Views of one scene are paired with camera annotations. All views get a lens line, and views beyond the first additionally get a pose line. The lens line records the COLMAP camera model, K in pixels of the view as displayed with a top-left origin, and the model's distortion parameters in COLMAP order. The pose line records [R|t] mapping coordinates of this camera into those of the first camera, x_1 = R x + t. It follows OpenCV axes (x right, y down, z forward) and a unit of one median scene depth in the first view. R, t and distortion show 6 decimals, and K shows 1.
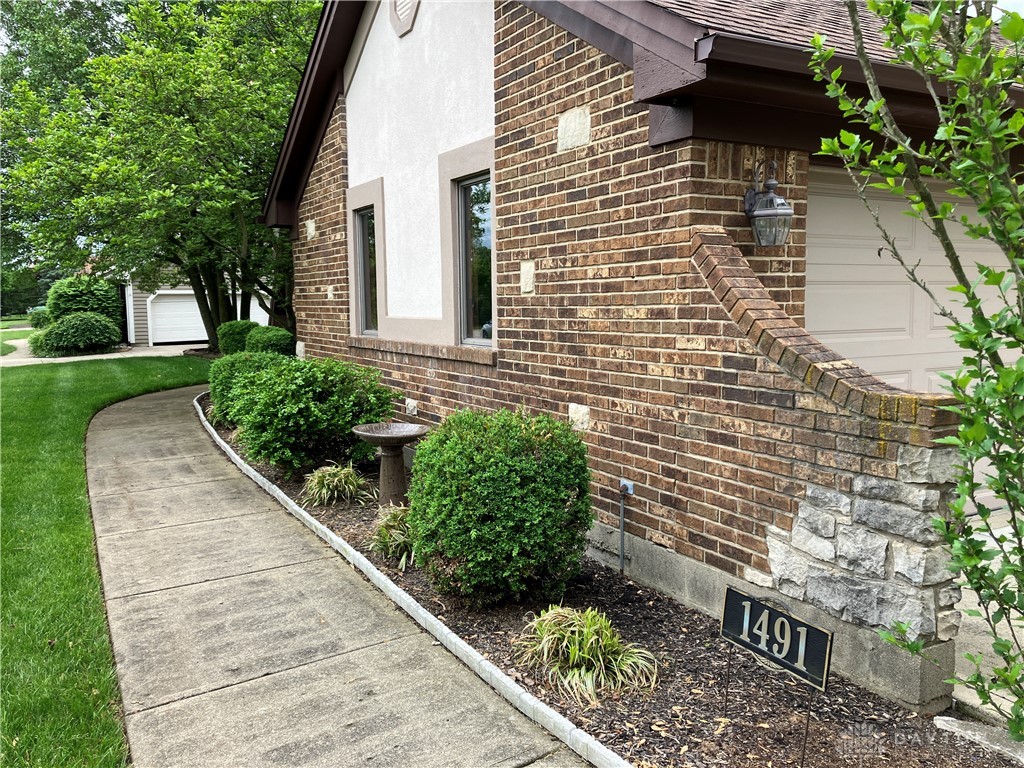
lens RADIAL K [[838.0, 0, 514.0], [0, 838.0, 385.6], [0, 0, 1]] dist [0.054529, -0.066811]
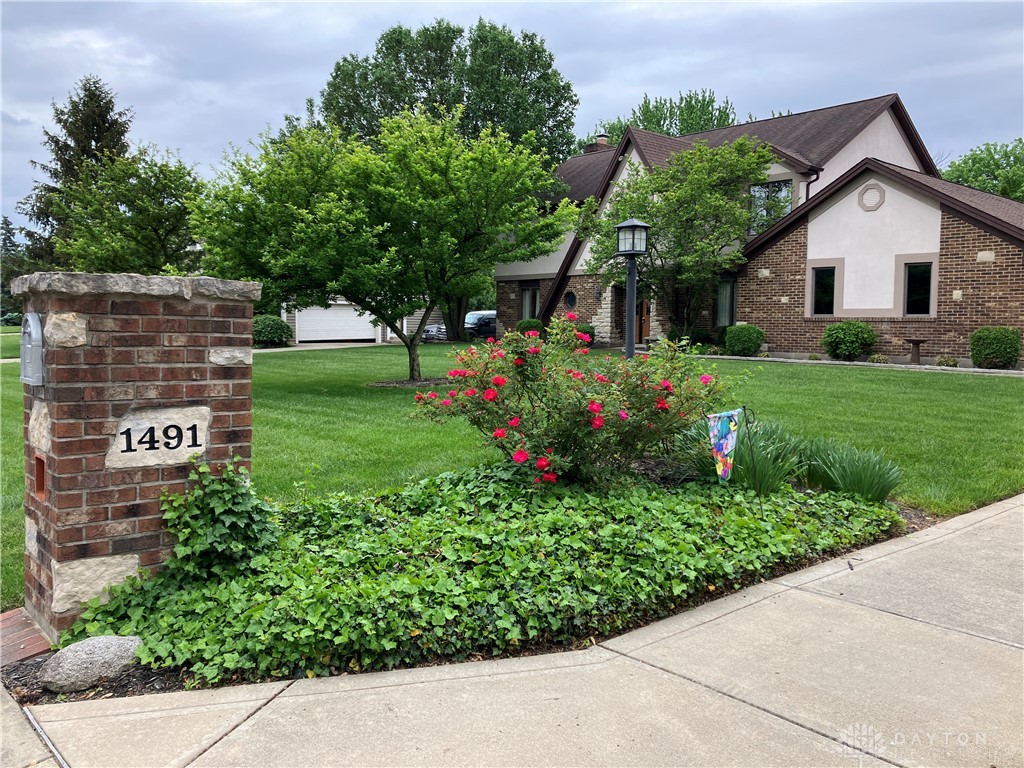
lens RADIAL K [[838.0, 0, 511.0], [0, 838.0, 369.1], [0, 0, 1]] dist [0.054529, -0.066811]
pose [[0.975838, 0.011221, 0.218207, -2.899159], [-0.000423, 0.998776, -0.049469, 0.400483], [-0.218495, 0.048181, 0.974648, -2.270408]]
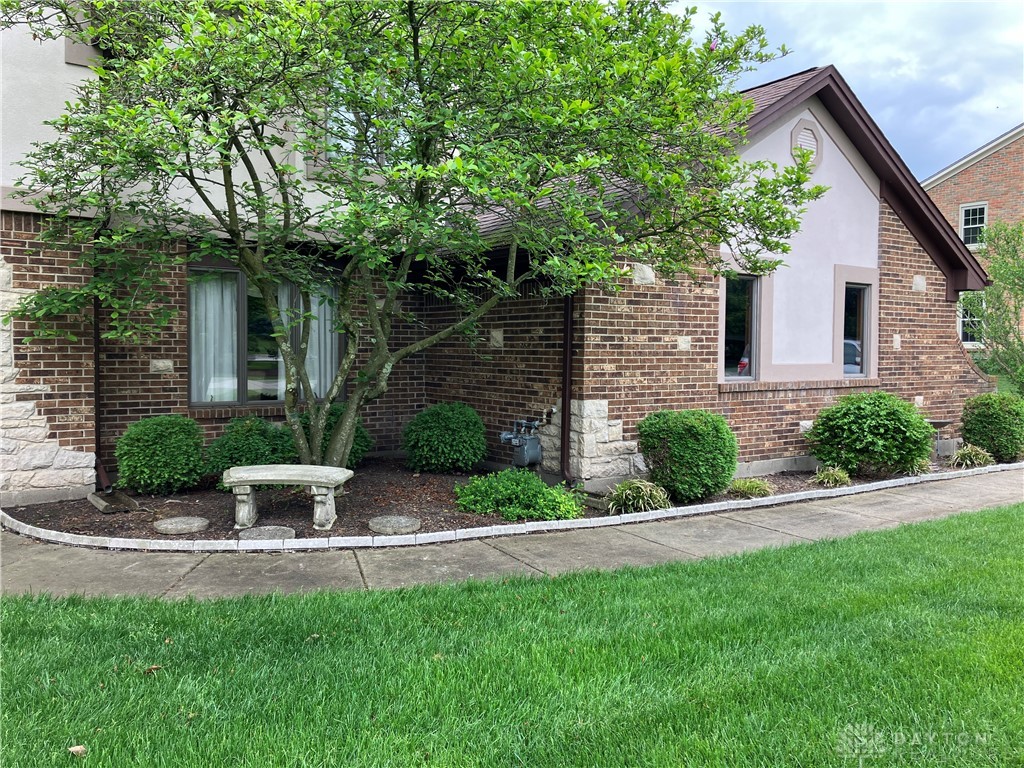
lens RADIAL K [[838.0, 0, 496.9], [0, 838.0, 374.2], [0, 0, 1]] dist [0.054529, -0.066811]
pose [[-0.100706, -0.021123, 0.994692, -2.296682], [0.097541, 0.994749, 0.031000, -0.242251], [-0.990123, 0.100145, -0.098117, 2.531160]]
